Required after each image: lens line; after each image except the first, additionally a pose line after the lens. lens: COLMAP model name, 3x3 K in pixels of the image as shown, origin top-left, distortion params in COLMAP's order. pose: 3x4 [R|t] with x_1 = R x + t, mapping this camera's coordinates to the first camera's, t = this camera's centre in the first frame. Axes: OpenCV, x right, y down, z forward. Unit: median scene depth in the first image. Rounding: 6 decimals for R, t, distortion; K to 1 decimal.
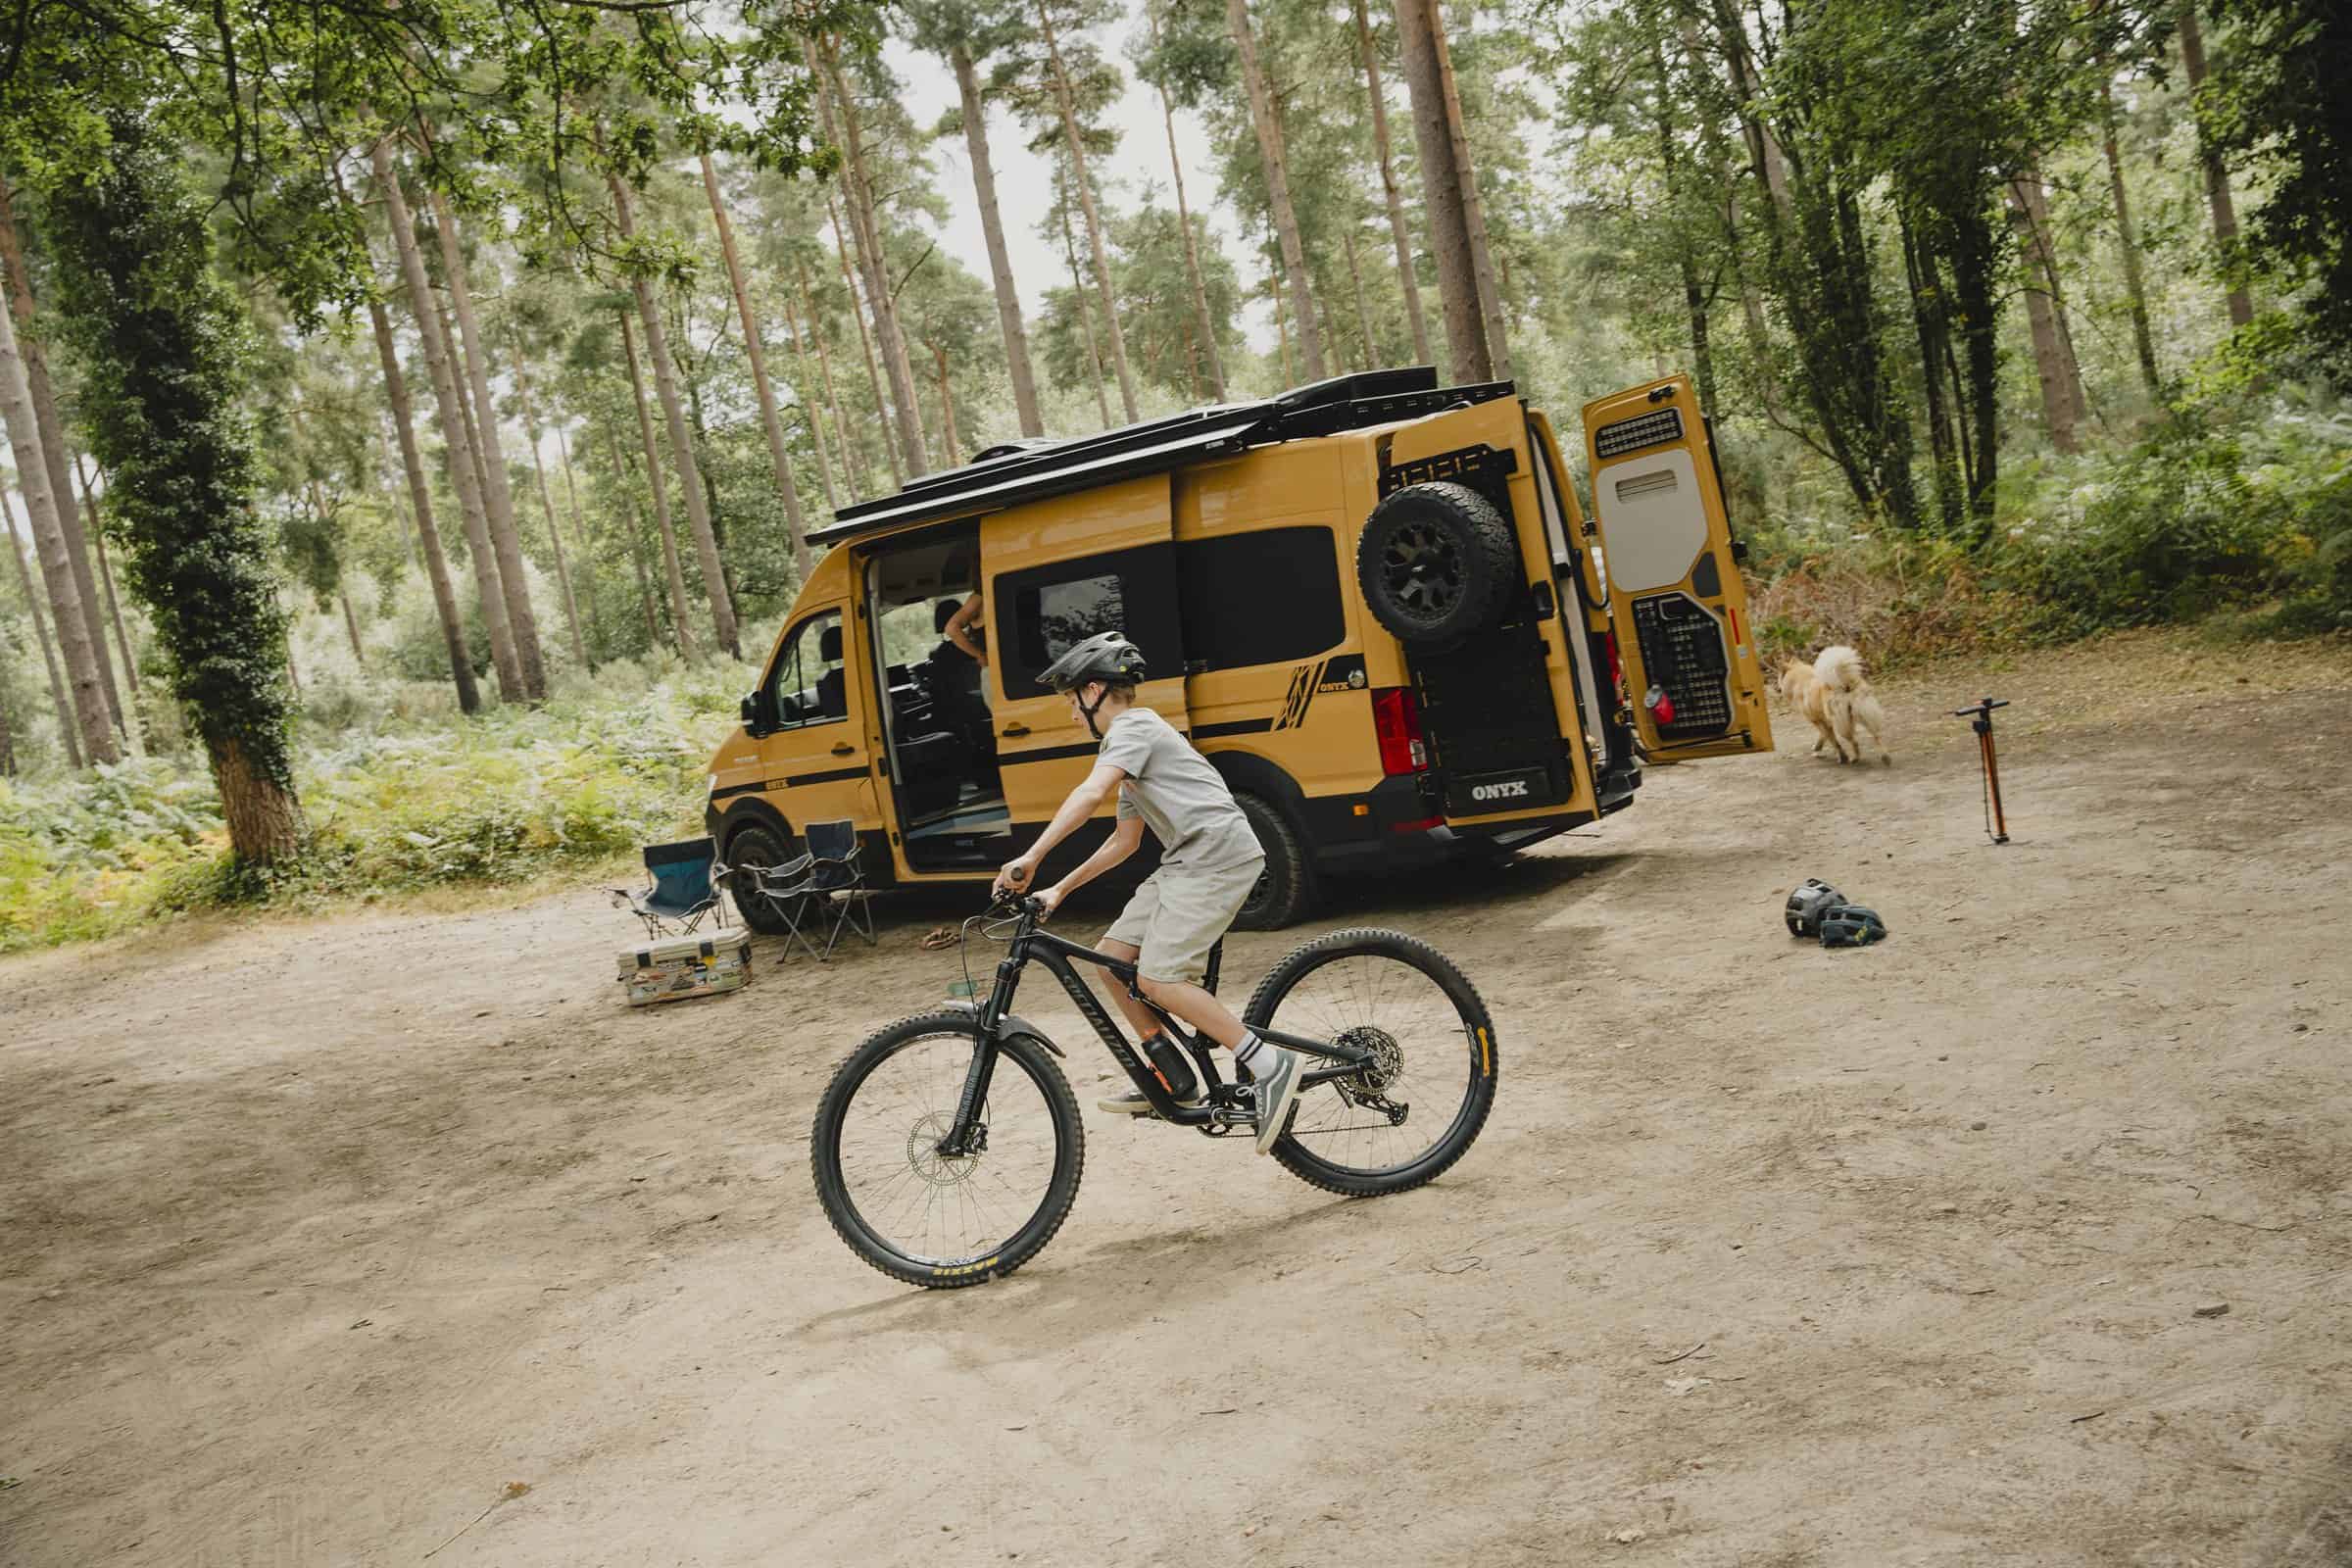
lens RADIAL K [[2290.7, 0, 1176.0], [0, 2290.7, 784.0], [0, 0, 1]] dist [0.712131, -0.000091]
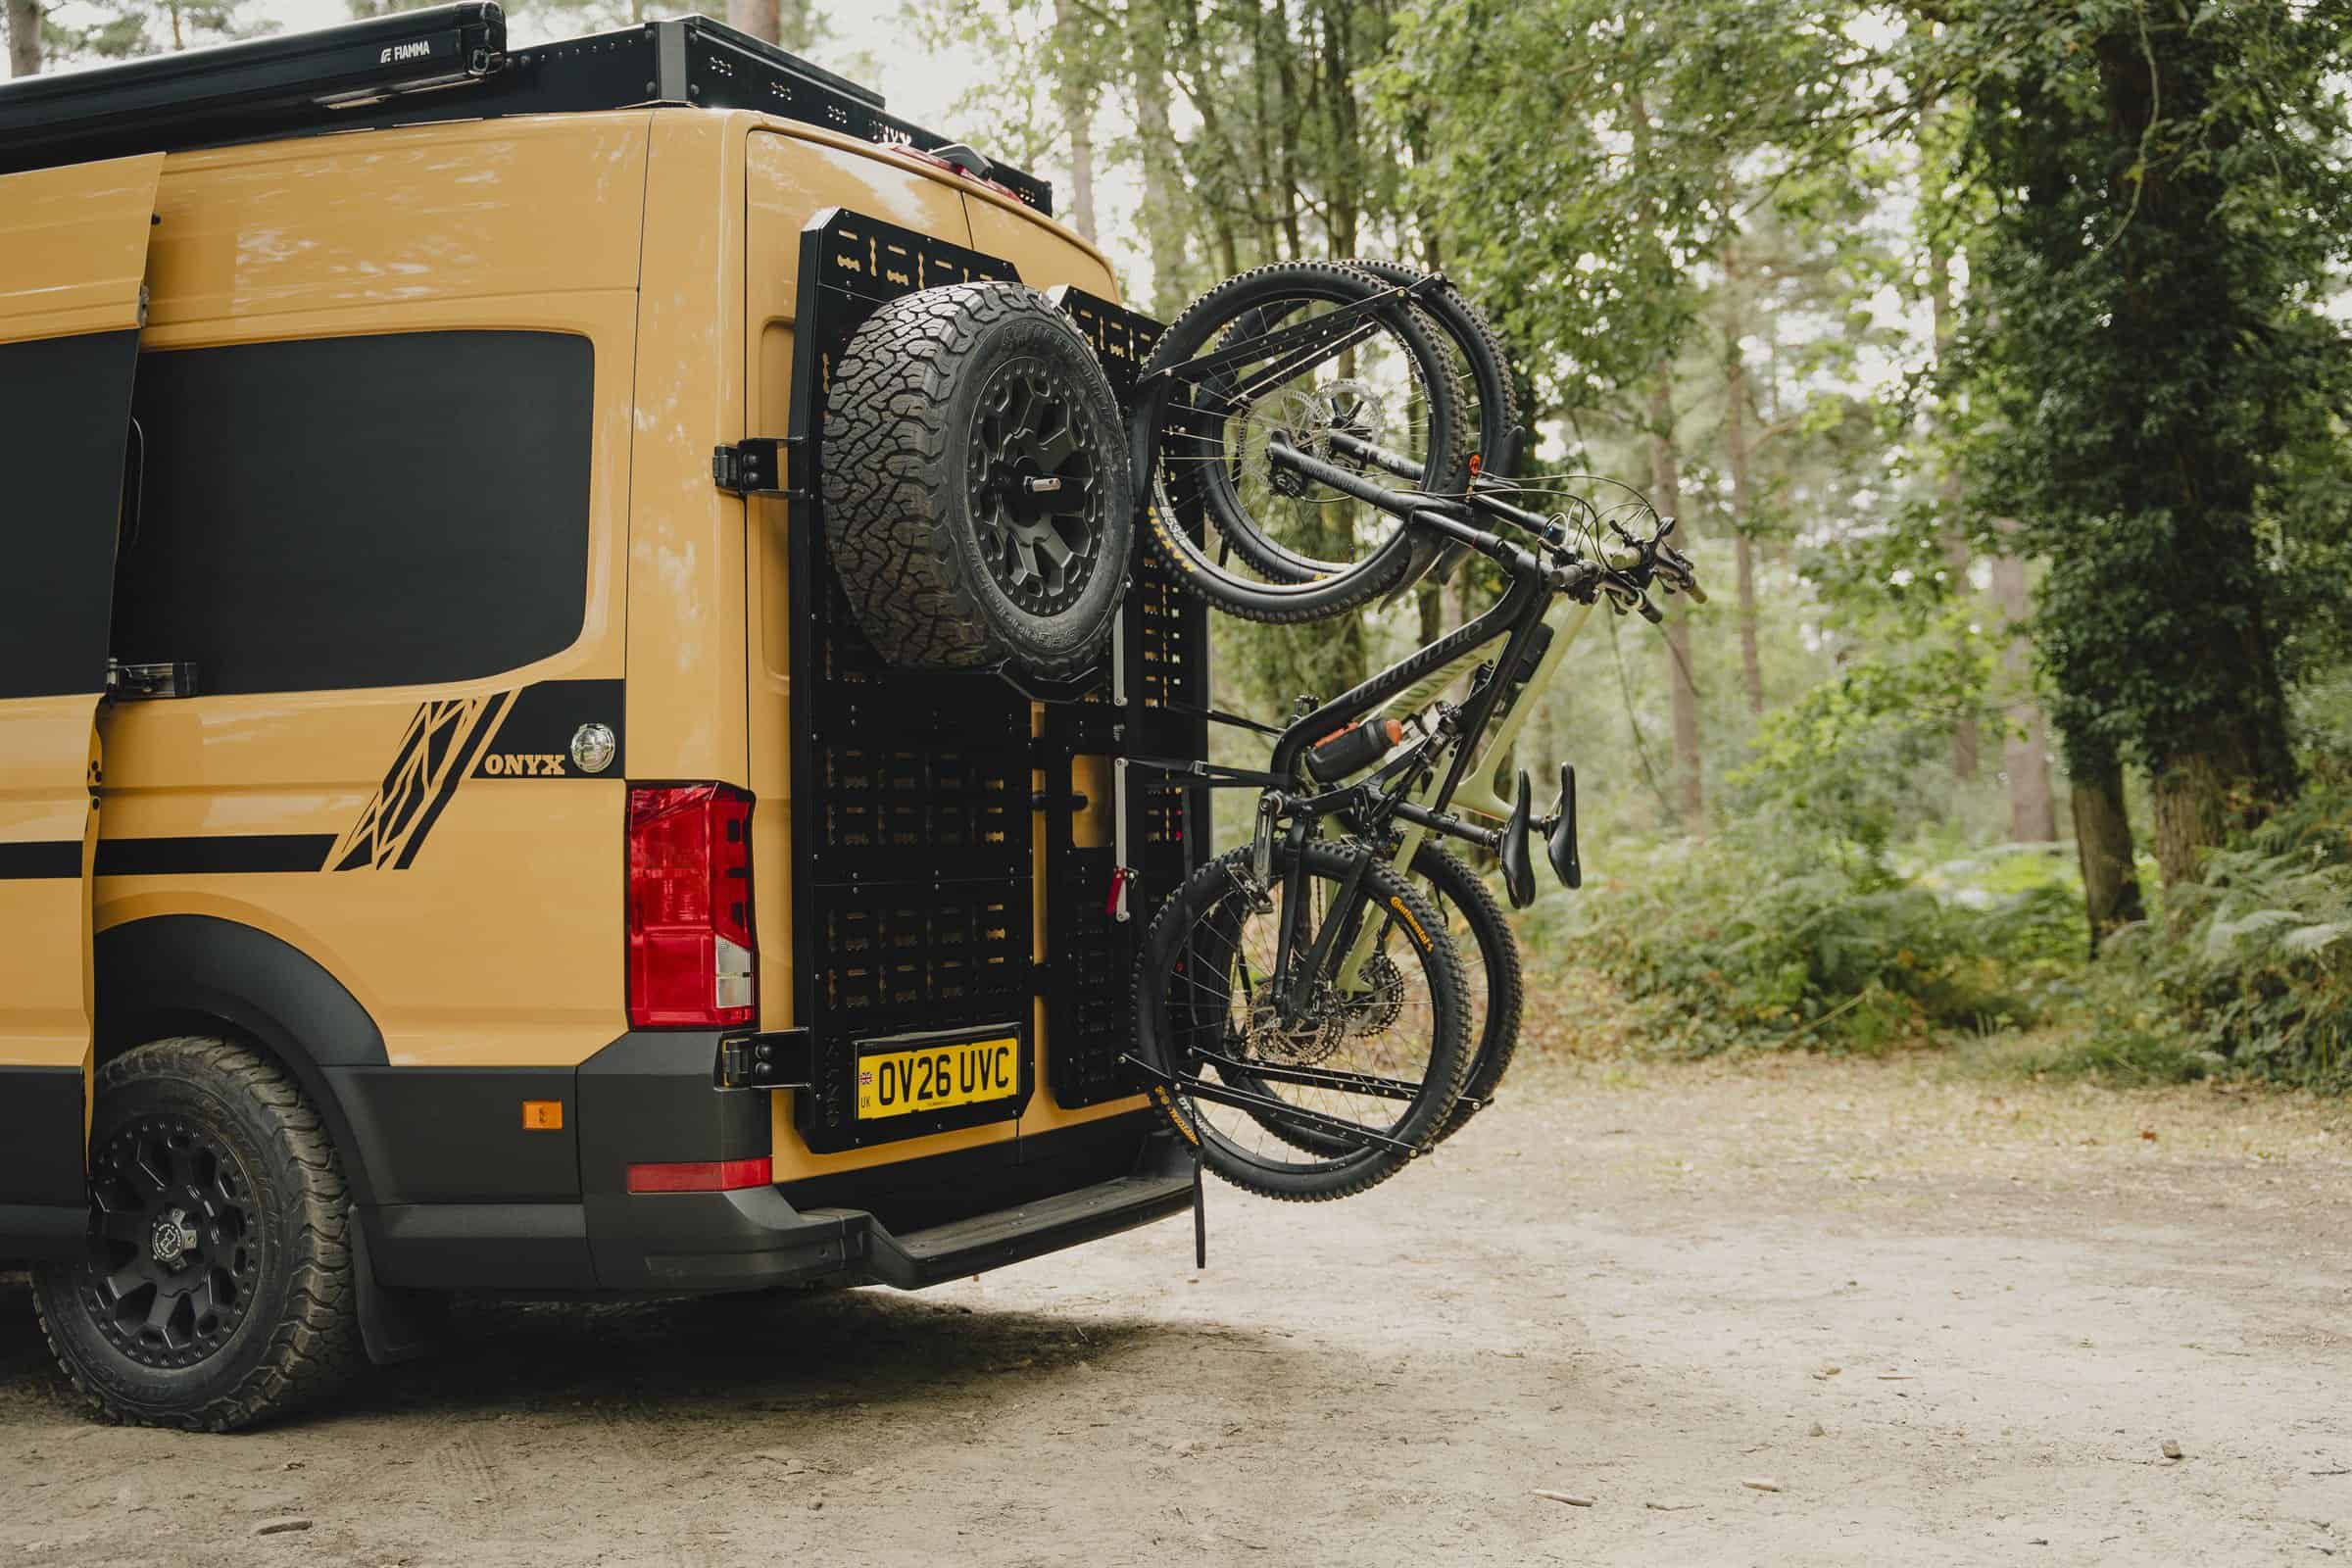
lens RADIAL K [[3053.2, 0, 1176.0], [0, 3053.2, 784.0], [0, 0, 1]] dist [0.013945, 0.023254]
pose [[0.939224, 0.174931, 0.295395, 0.023335], [-0.126744, 0.976342, -0.175192, 0.030789], [-0.319053, 0.127105, 0.939175, 0.509142]]
